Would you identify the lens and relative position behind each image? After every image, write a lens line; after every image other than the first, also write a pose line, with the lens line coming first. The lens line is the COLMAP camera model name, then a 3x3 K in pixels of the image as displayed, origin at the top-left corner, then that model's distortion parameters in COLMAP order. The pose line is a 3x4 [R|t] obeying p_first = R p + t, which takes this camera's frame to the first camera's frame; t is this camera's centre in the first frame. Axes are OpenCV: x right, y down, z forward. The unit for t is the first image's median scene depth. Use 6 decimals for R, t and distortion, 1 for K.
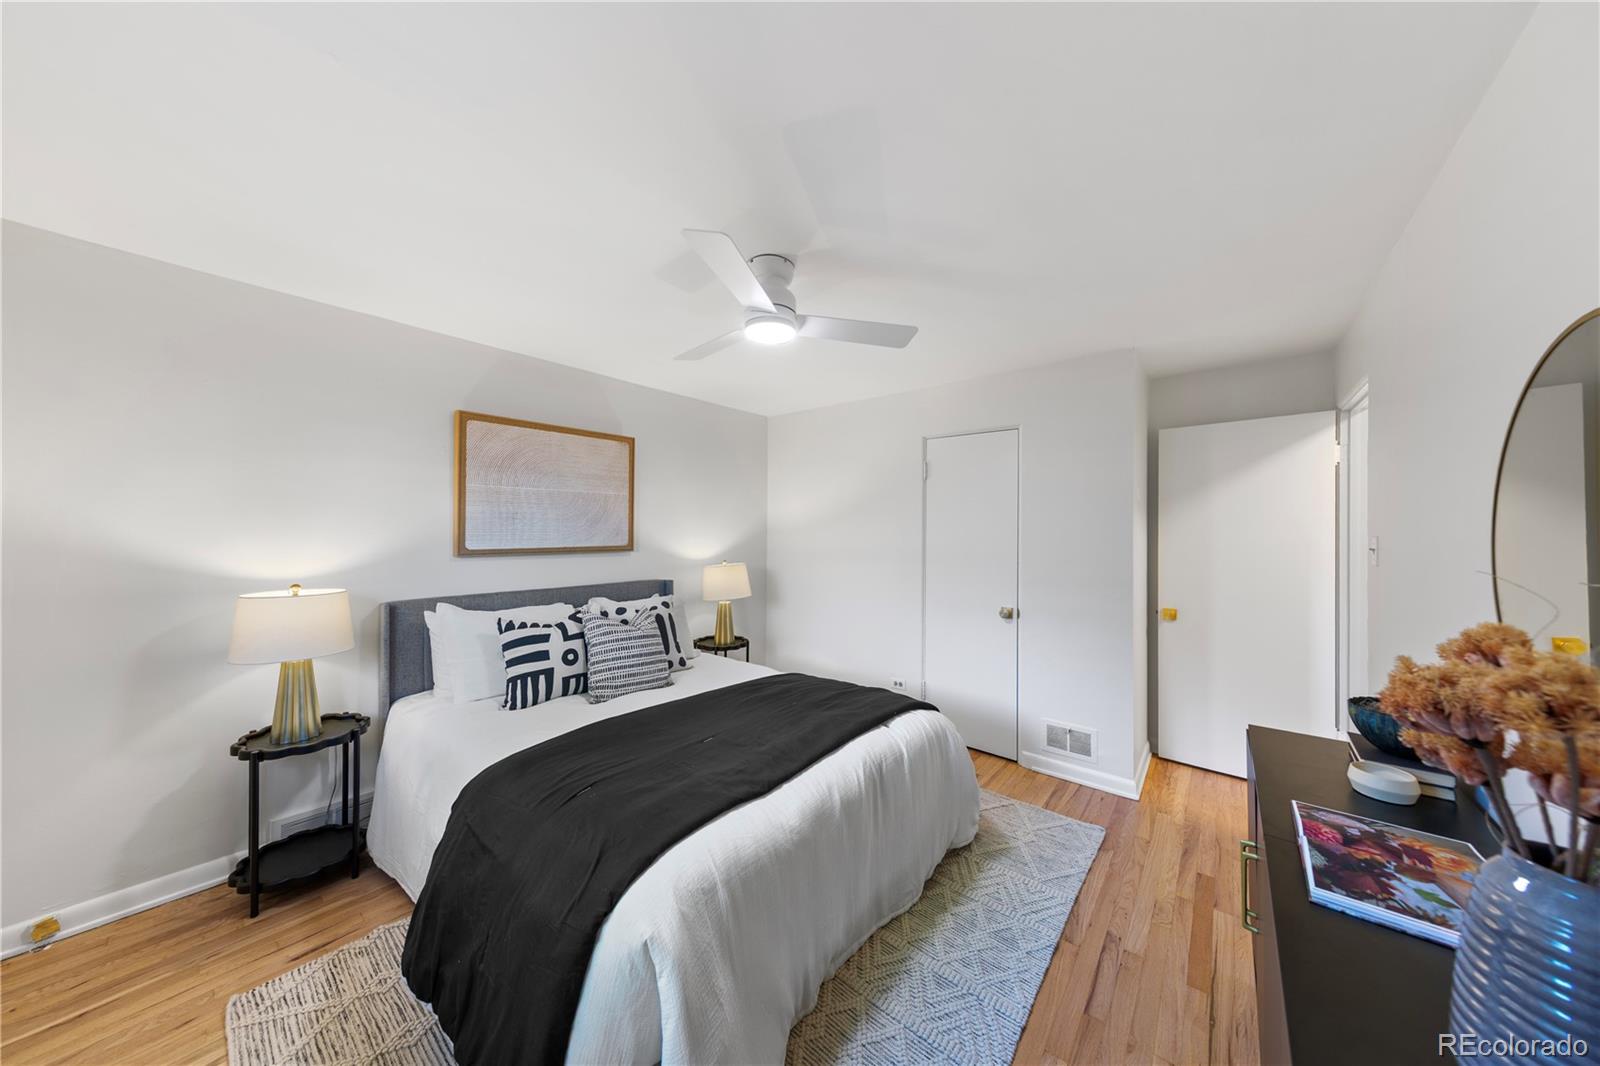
lens RADIAL K [[512.8, 0, 806.5], [0, 512.8, 529.0], [0, 0, 1]] dist [0.000945, -0.000020]
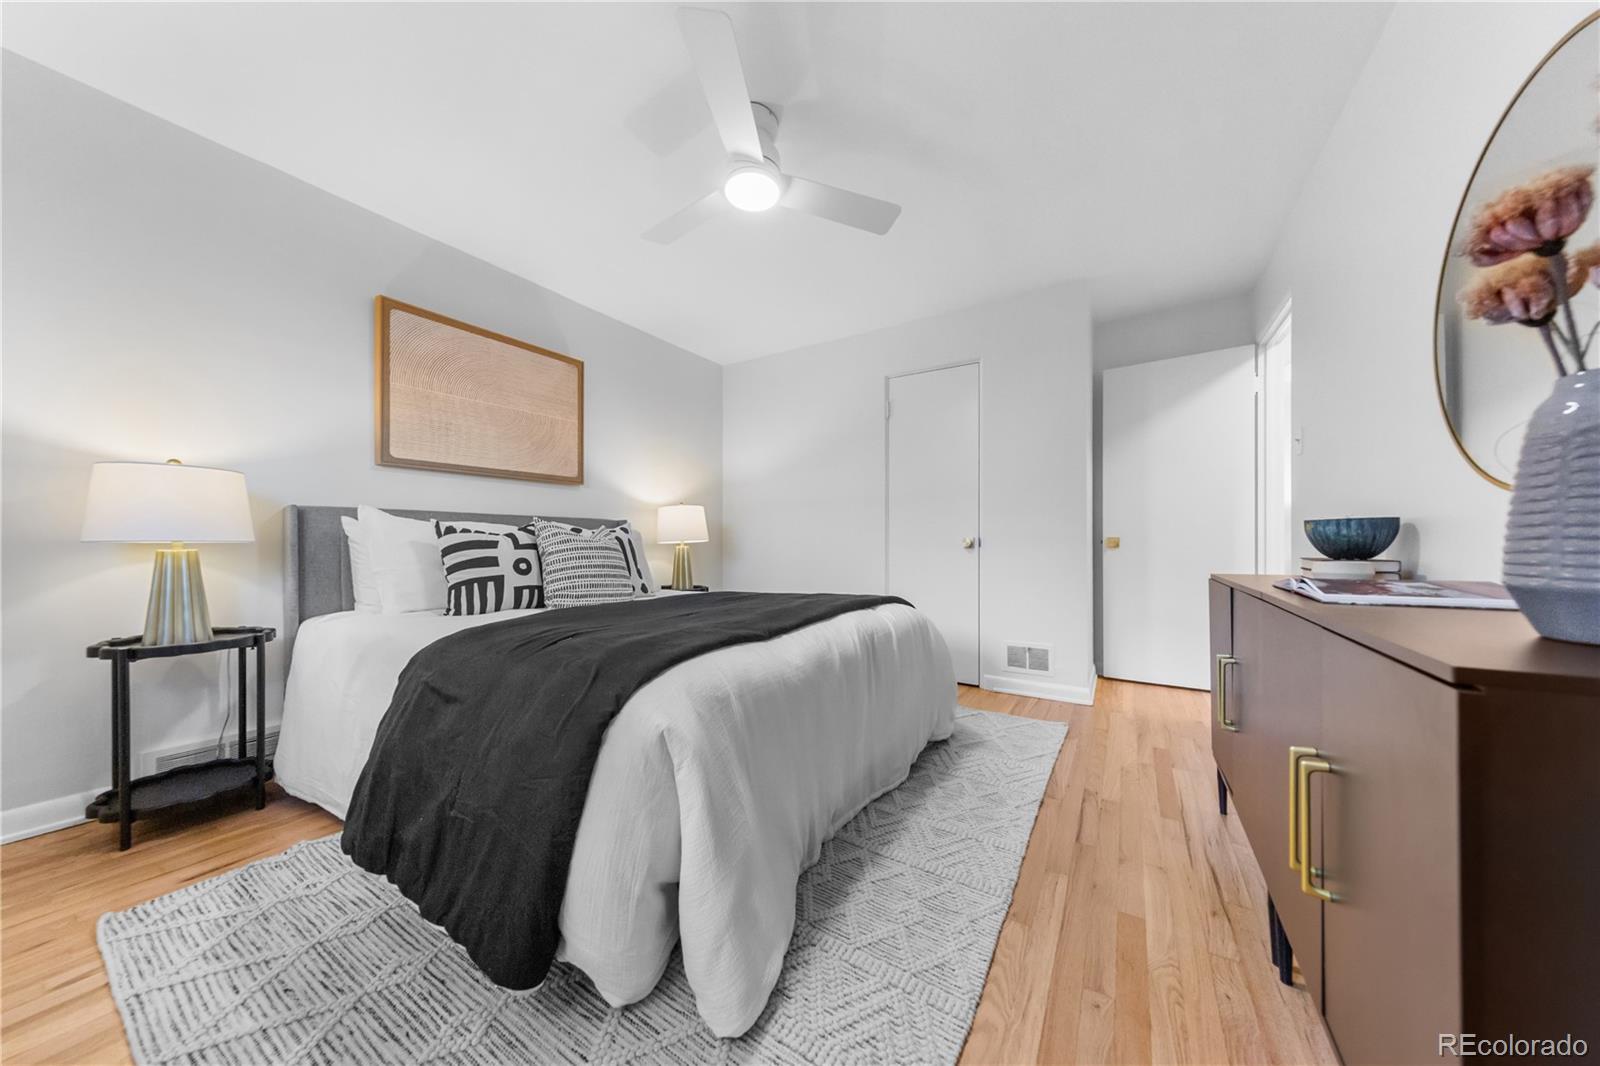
lens RADIAL K [[514.8, 0, 812.8], [0, 514.8, 544.9], [0, 0, 1]] dist [0.002019, -0.000038]
pose [[0.990650, -0.006623, 0.136270, -0.076851], [0.005741, 0.999960, 0.006869, 0.209391], [-0.136310, -0.006022, 0.990648, 0.029205]]
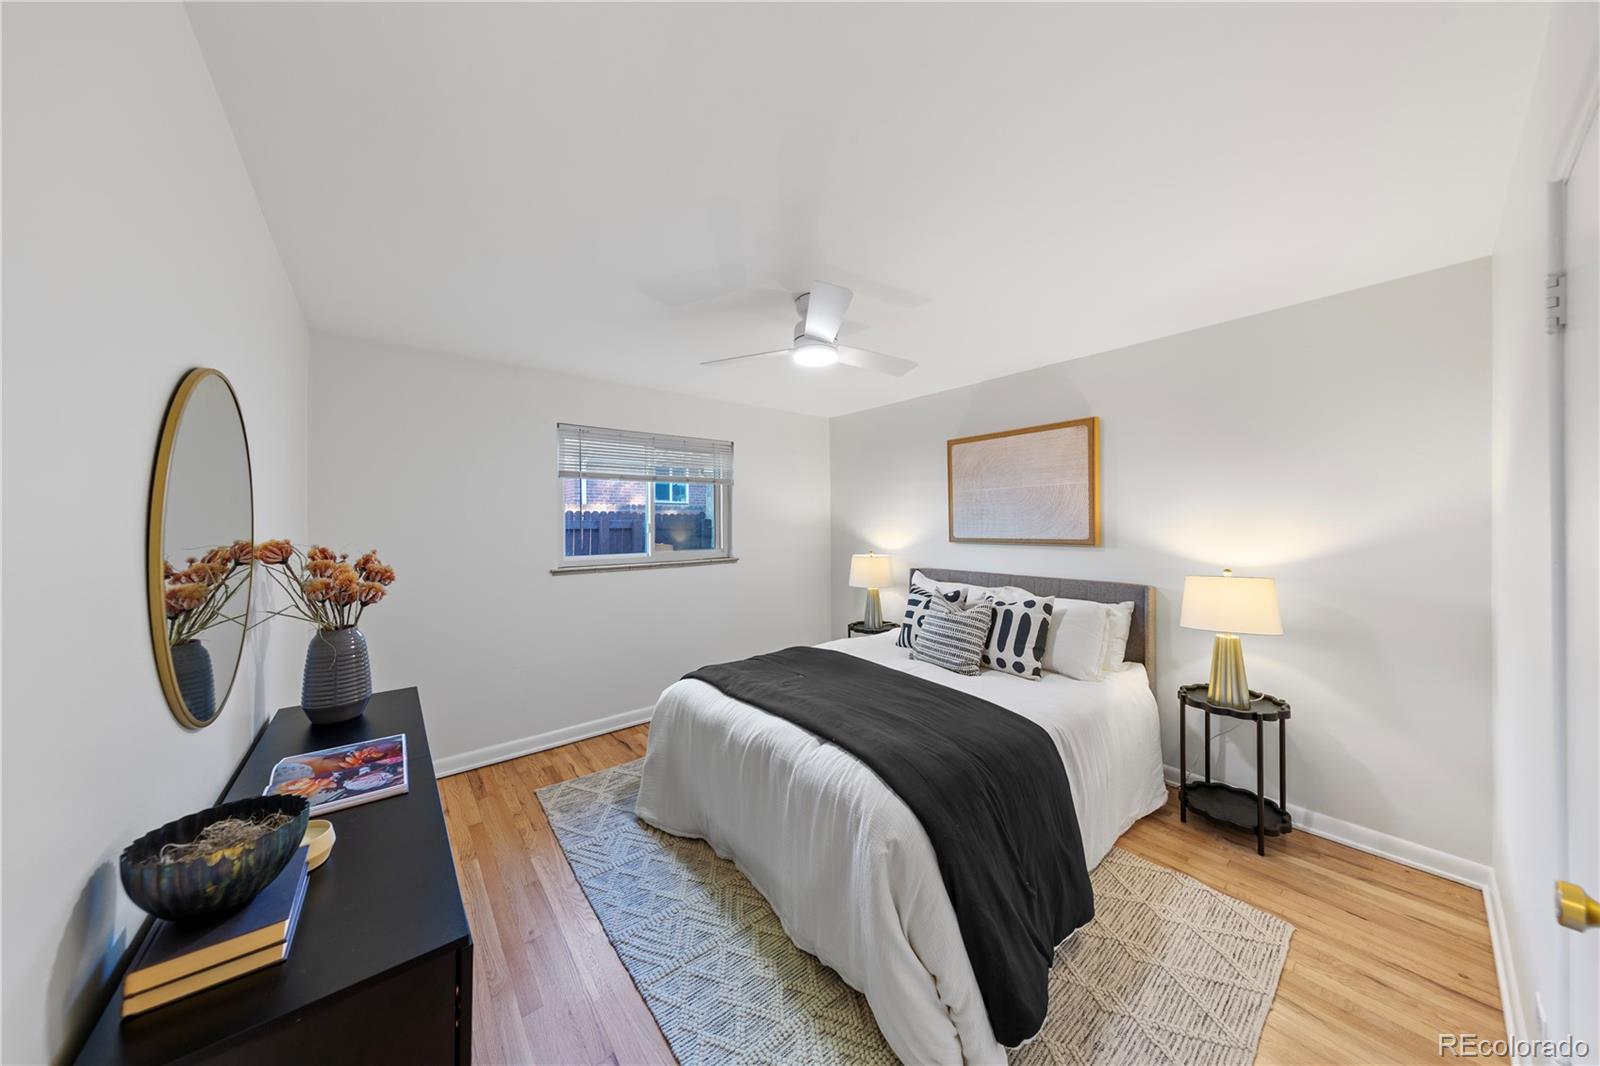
lens RADIAL K [[506.0, 0, 799.6], [0, 506.0, 520.3], [0, 0, 1]] dist [0.000195, -0.000284]
pose [[-0.199522, -0.010389, -0.979838, 0.864519], [0.006104, 0.999911, -0.011844, 0.006910], [0.979874, -0.008344, -0.199440, 0.956530]]
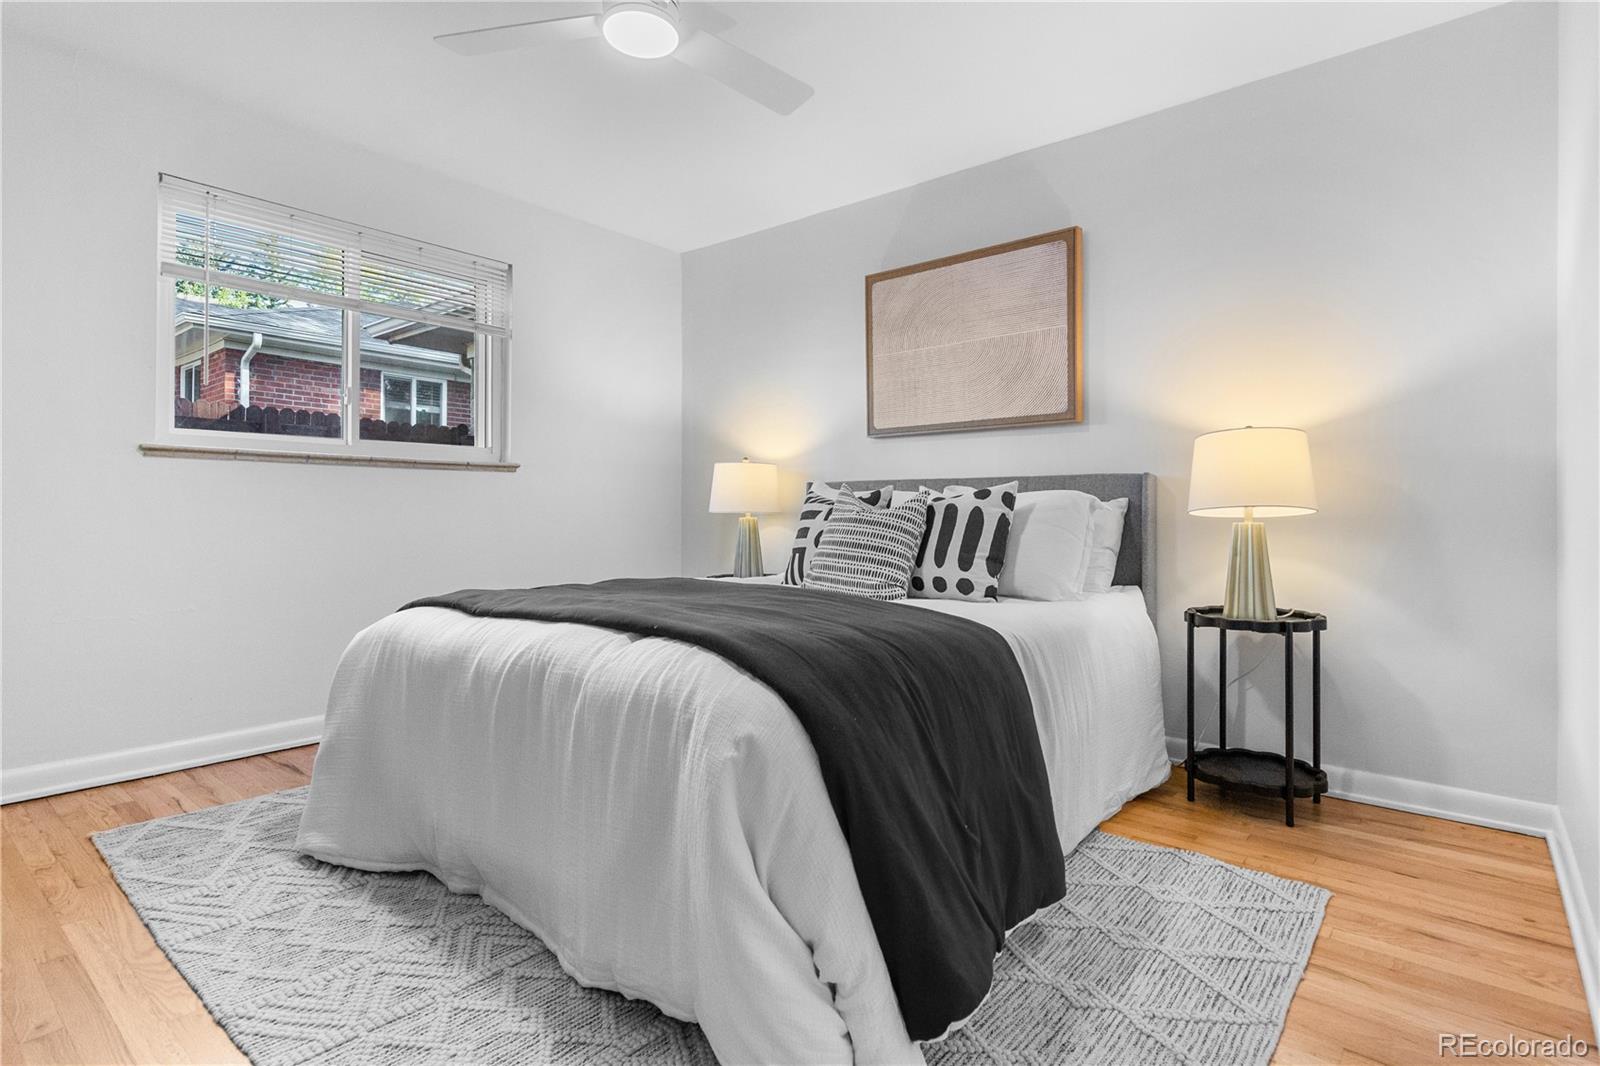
lens RADIAL K [[802.6, 0, 808.6], [0, 802.6, 504.2], [0, 0, 1]] dist [-0.000189, -0.000171]
pose [[-0.001839, -0.018098, -0.999835, 0.810149], [-0.000649, 0.999836, -0.018097, 0.217921], [0.999998, 0.000616, -0.001850, 0.984889]]
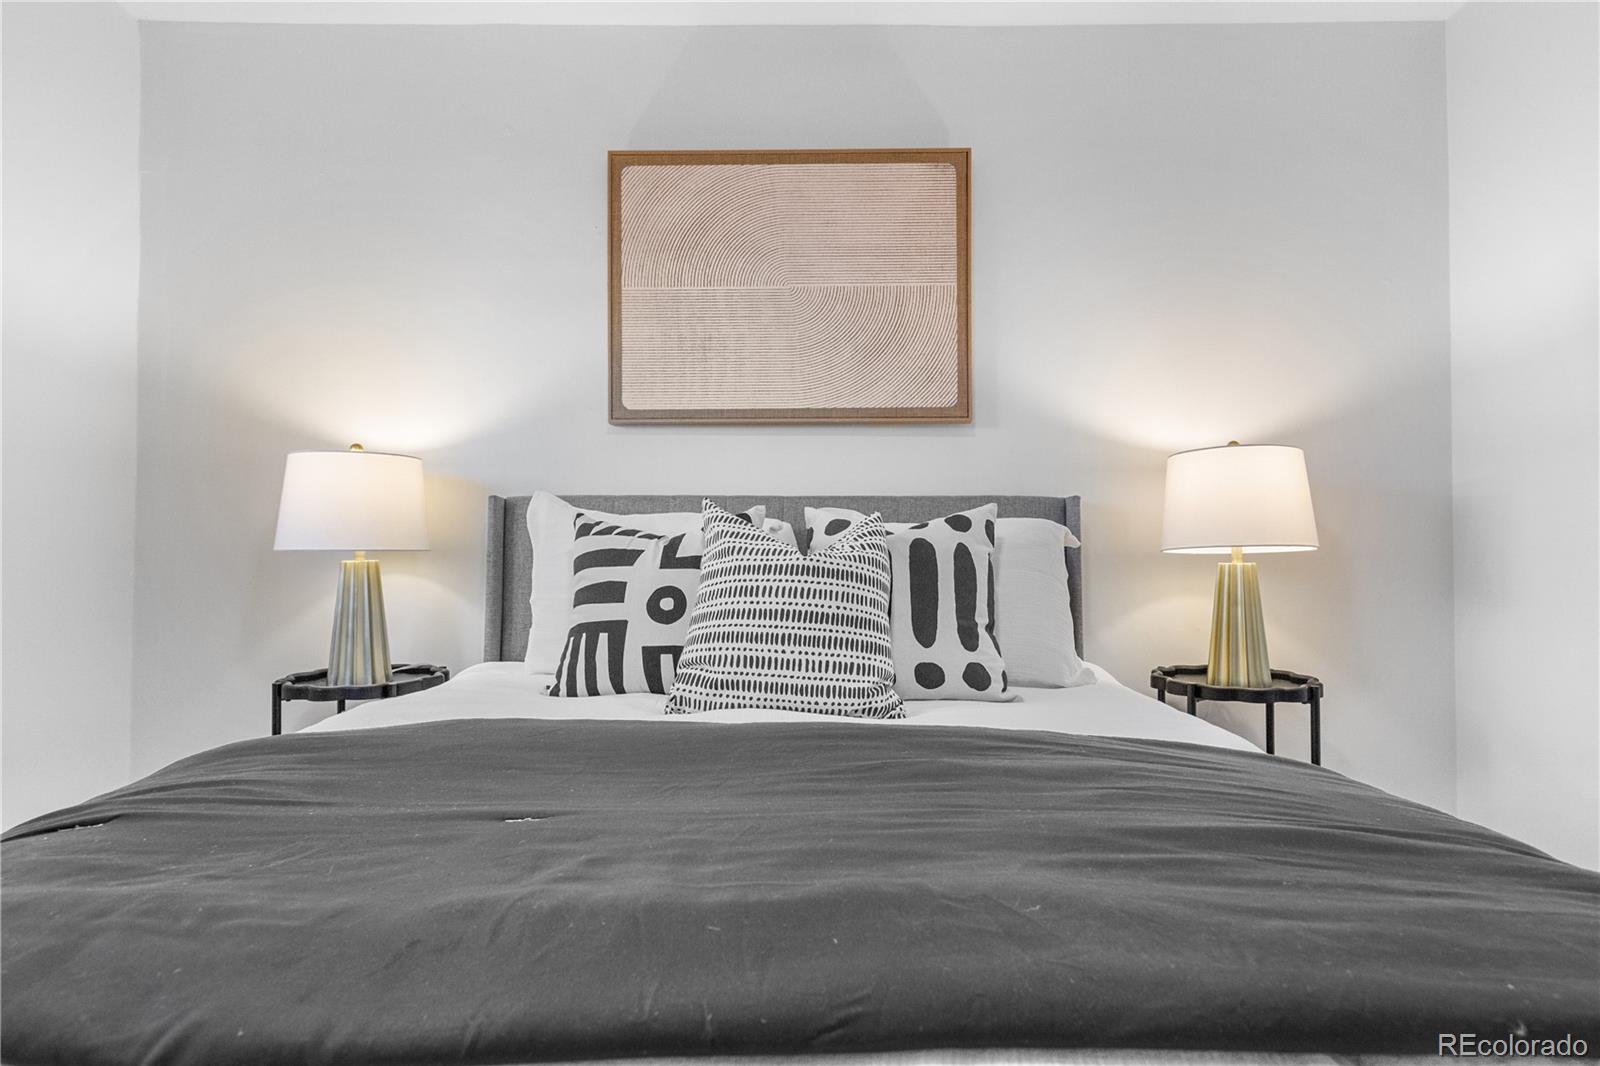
lens RADIAL K [[916.9, 0, 799.2], [0, 916.9, 517.3], [0, 0, 1]] dist [-0.001492, -0.000370]
pose [[0.626637, -0.025824, -0.778884, 0.210622], [0.005038, 0.999564, -0.029087, 0.200359], [0.779295, 0.014303, 0.626494, 0.607450]]
